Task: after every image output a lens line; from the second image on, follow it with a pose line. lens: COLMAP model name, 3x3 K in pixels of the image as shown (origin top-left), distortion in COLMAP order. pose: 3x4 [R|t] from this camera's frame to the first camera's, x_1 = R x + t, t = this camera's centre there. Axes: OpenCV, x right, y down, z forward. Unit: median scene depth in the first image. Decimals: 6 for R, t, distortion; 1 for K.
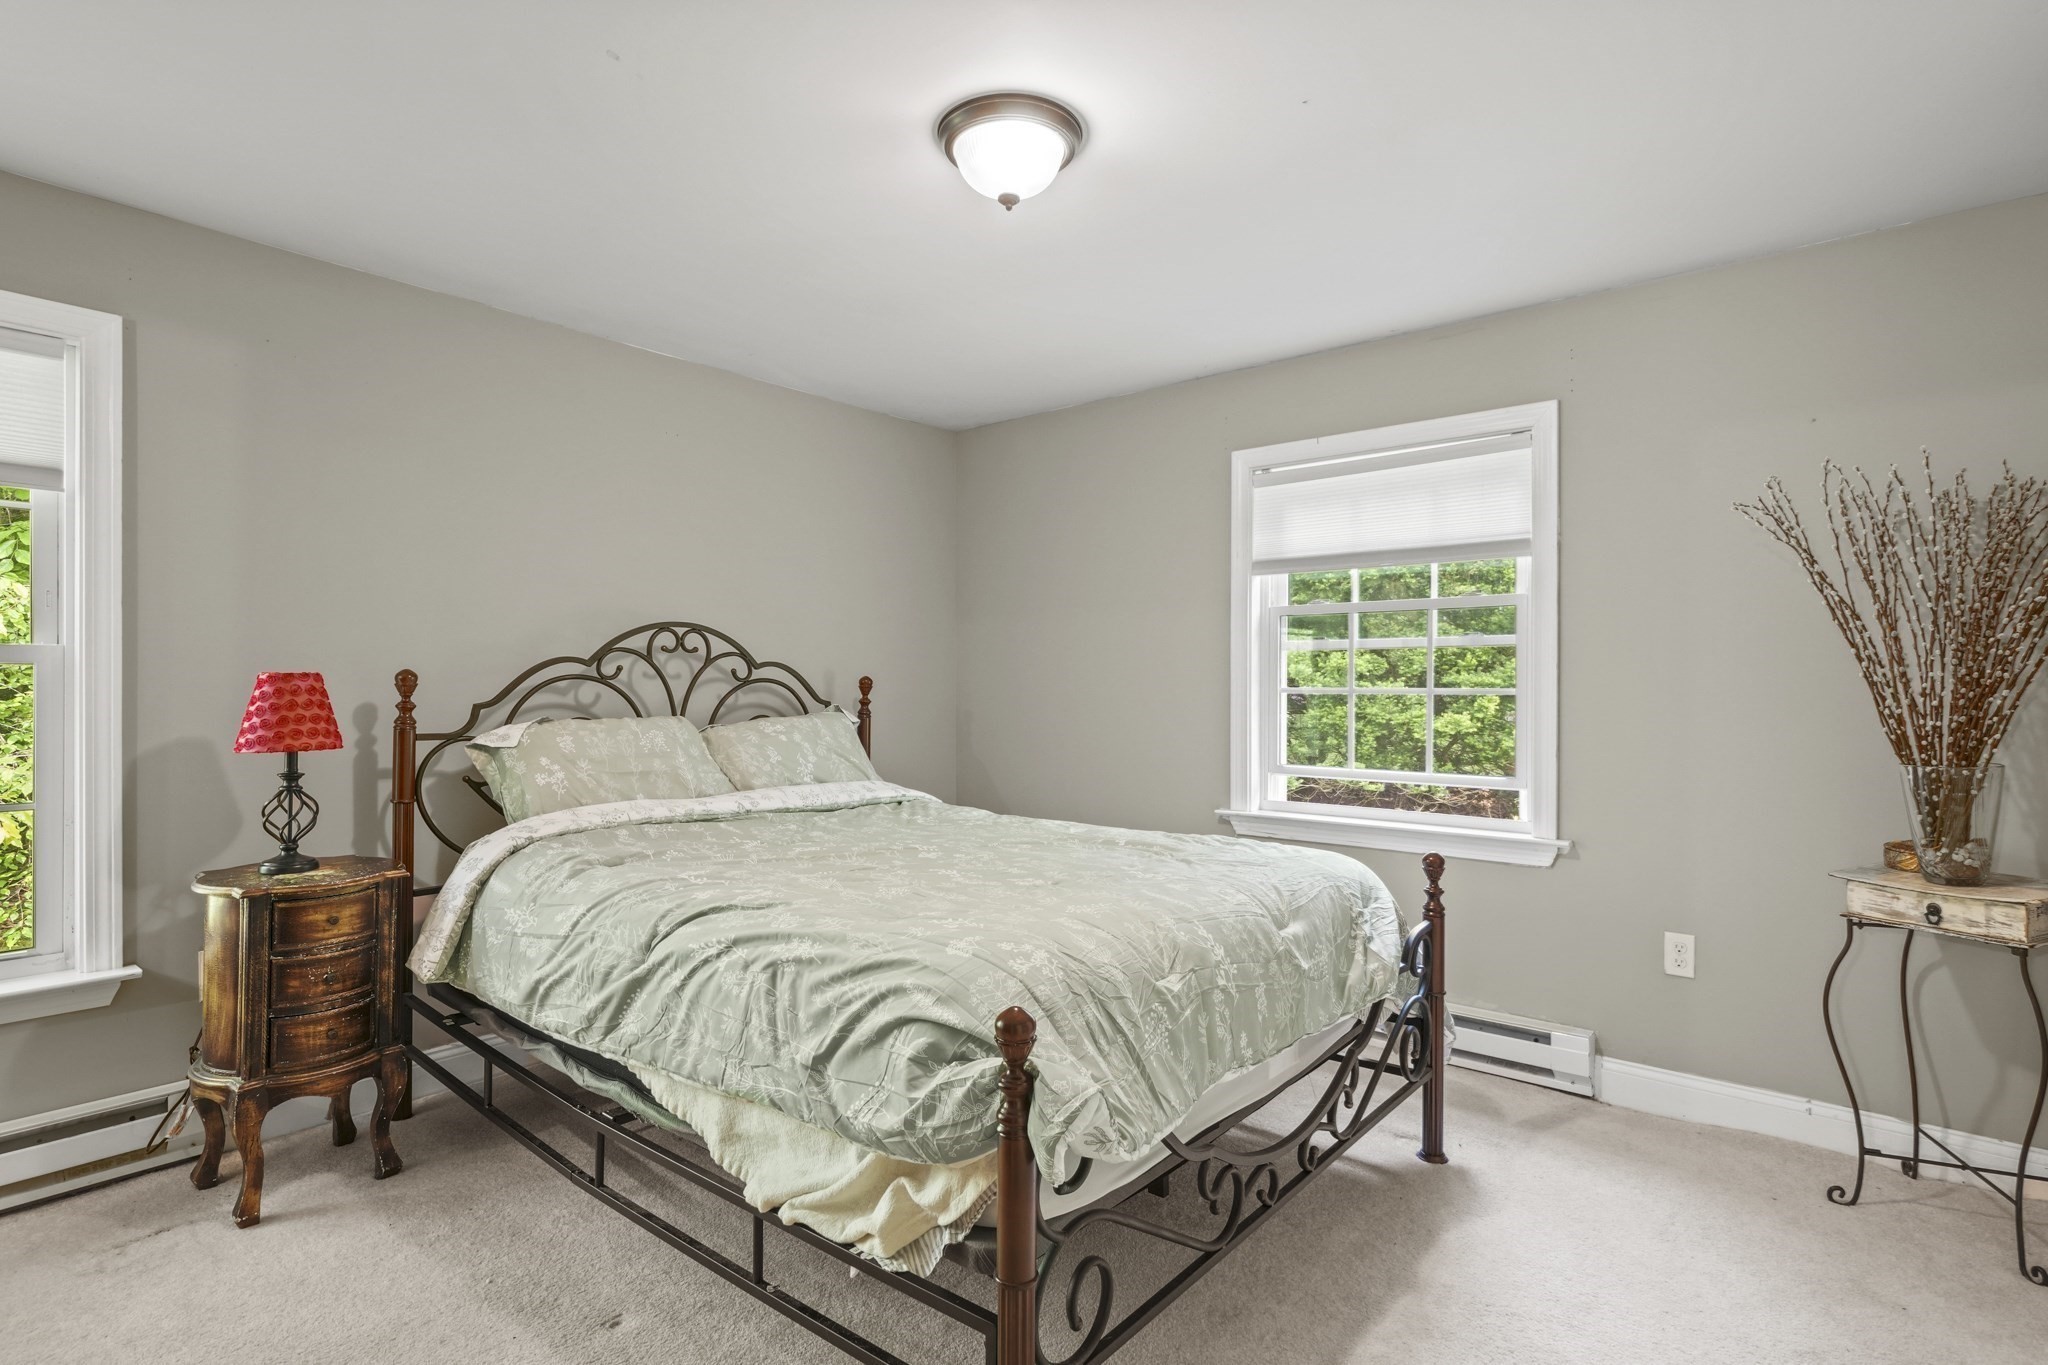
lens RADIAL K [[1002.8, 0, 1024.9], [0, 1002.8, 683.7], [0, 0, 1]] dist [-0.003091, -0.002763]
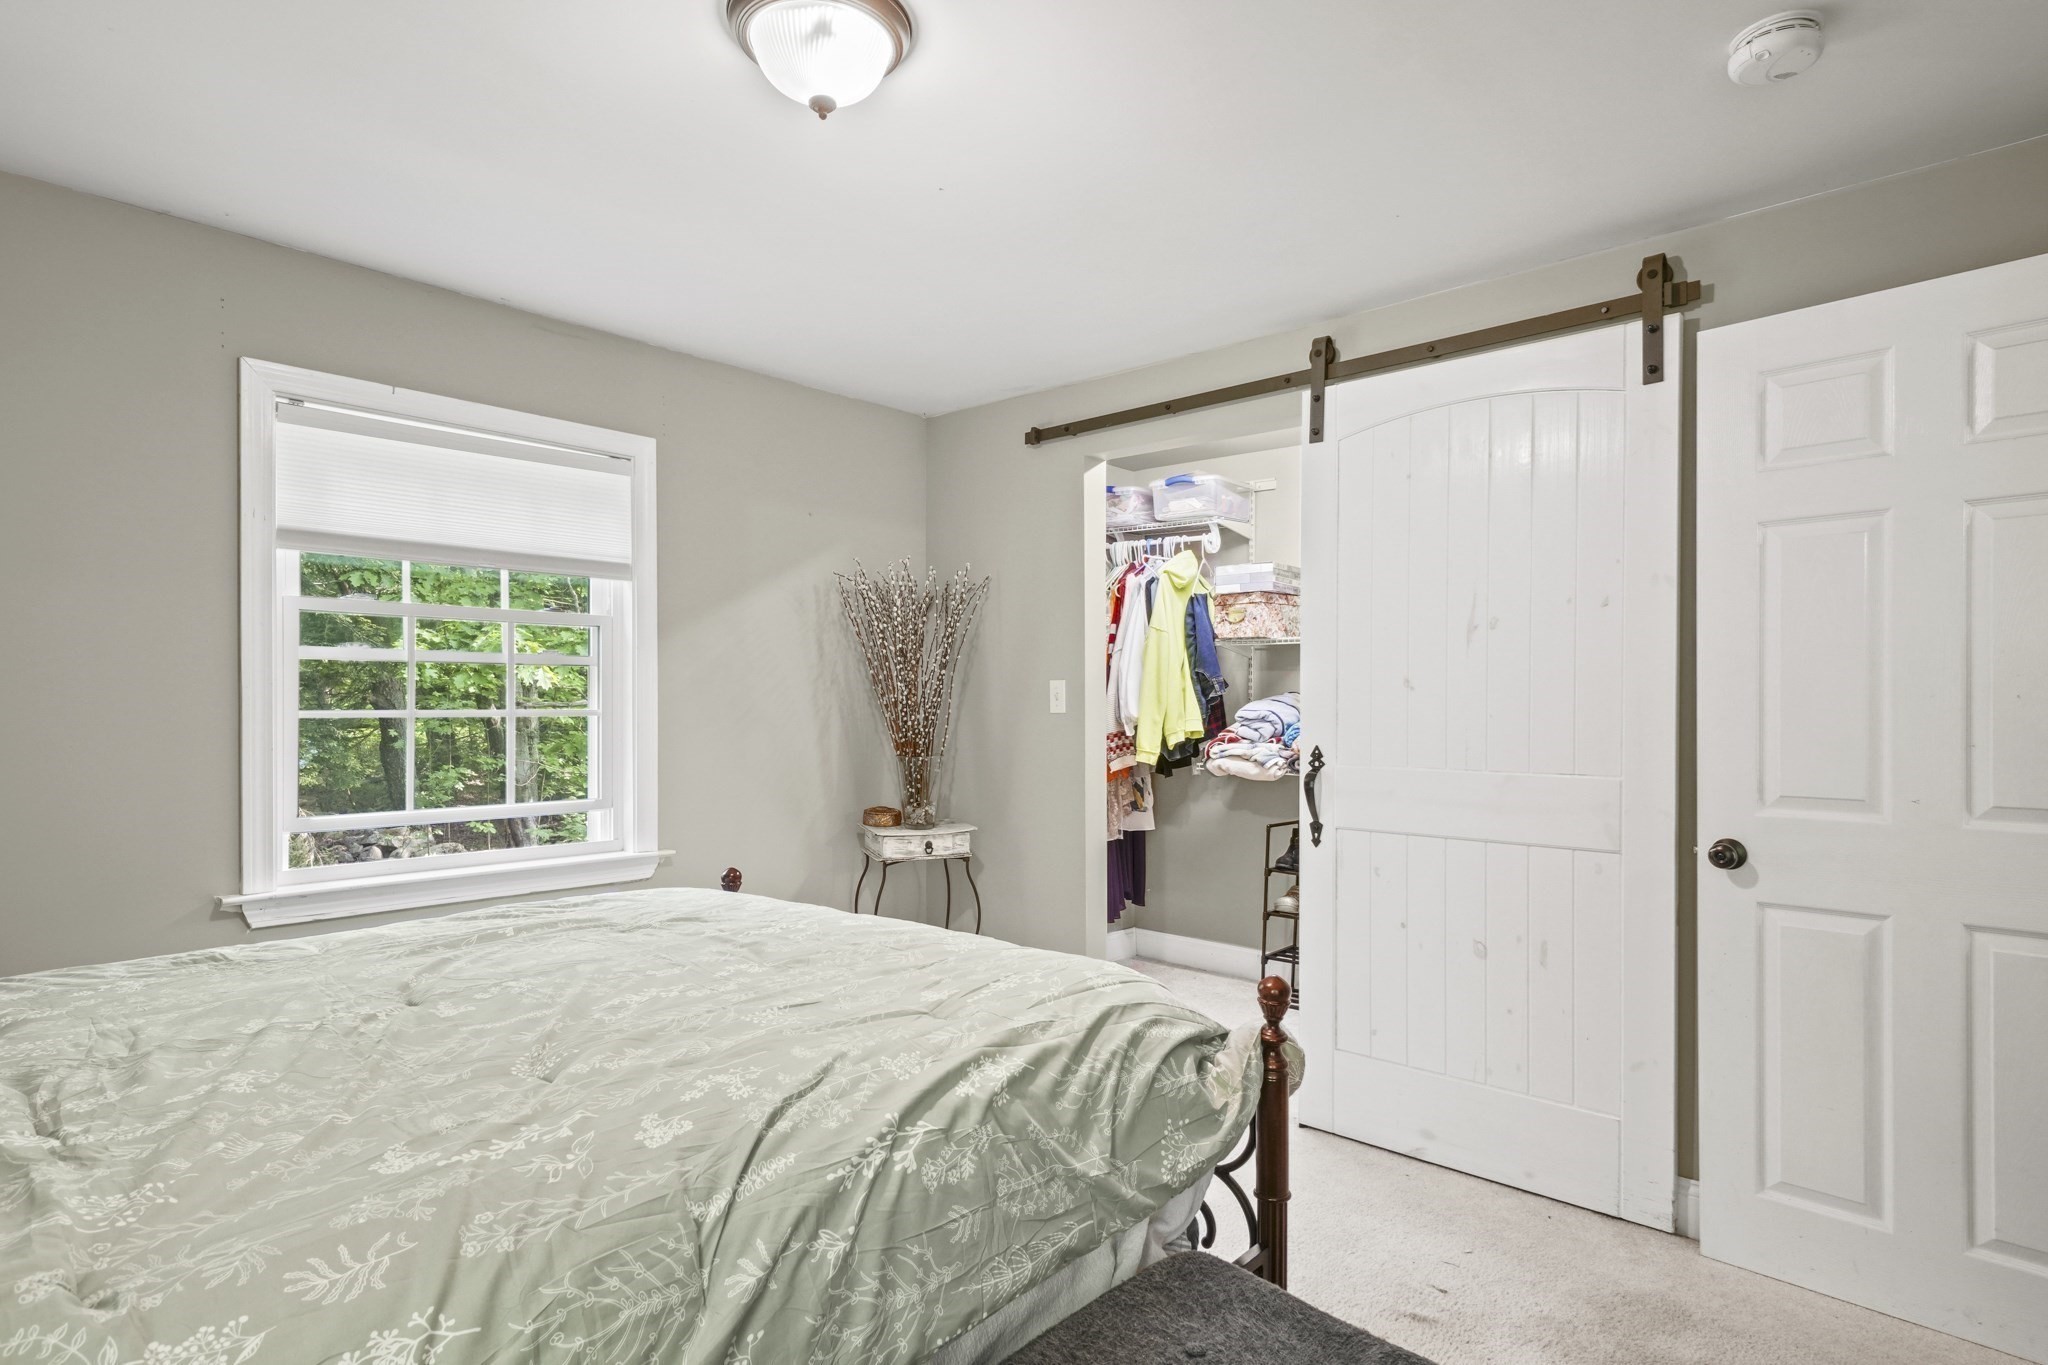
lens RADIAL K [[1086.6, 0, 1008.3], [0, 1086.6, 693.0], [0, 0, 1]] dist [-0.003284, -0.001213]
pose [[0.048672, 0.011509, 0.998749, -0.577004], [0.001769, 0.999931, -0.011609, 0.001353], [-0.998813, 0.002331, 0.048648, 0.544624]]
